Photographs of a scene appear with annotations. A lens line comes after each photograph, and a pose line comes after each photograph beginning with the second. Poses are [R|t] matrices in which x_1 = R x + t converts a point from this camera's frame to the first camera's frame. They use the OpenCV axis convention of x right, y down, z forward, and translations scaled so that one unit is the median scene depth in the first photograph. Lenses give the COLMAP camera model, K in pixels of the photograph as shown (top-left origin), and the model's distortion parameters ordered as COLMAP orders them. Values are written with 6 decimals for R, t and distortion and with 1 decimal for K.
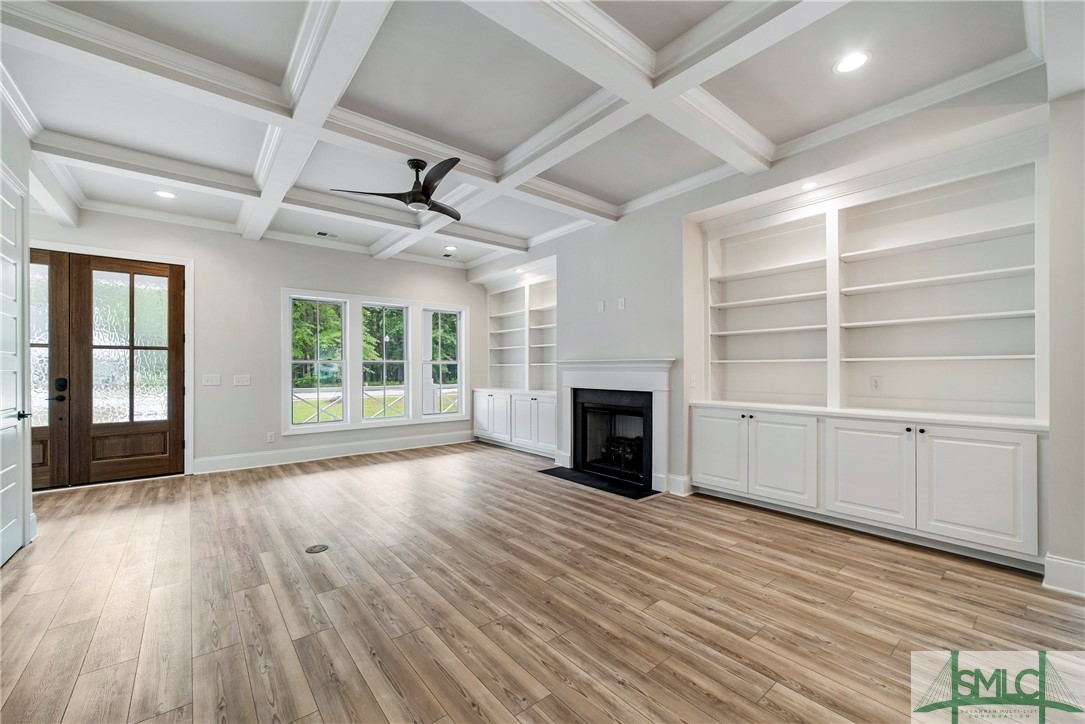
lens RADIAL K [[436.9, 0, 539.6], [0, 436.9, 371.6], [0, 0, 1]] dist [-0.022034, 0.006938]
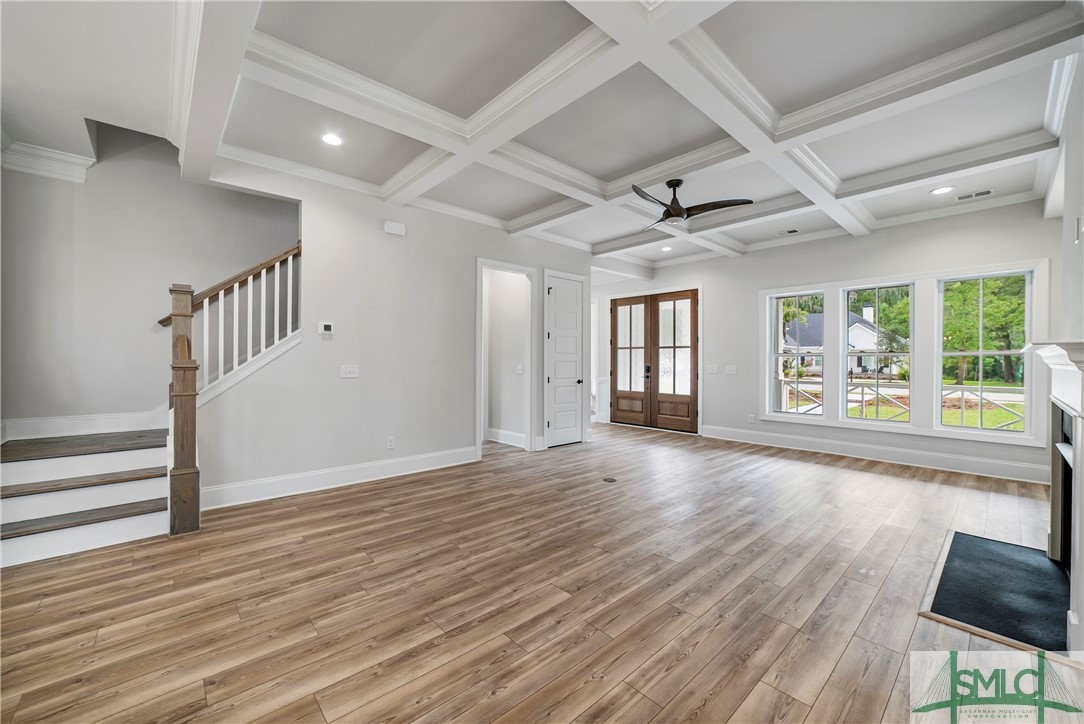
lens RADIAL K [[436.5, 0, 541.6], [0, 436.5, 366.1], [0, 0, 1]] dist [-0.022034, 0.006938]
pose [[0.042349, 0.015638, -0.998980, 0.808478], [-0.011647, 0.999817, 0.015157, -0.005969], [0.999035, 0.010994, 0.042524, 0.569323]]
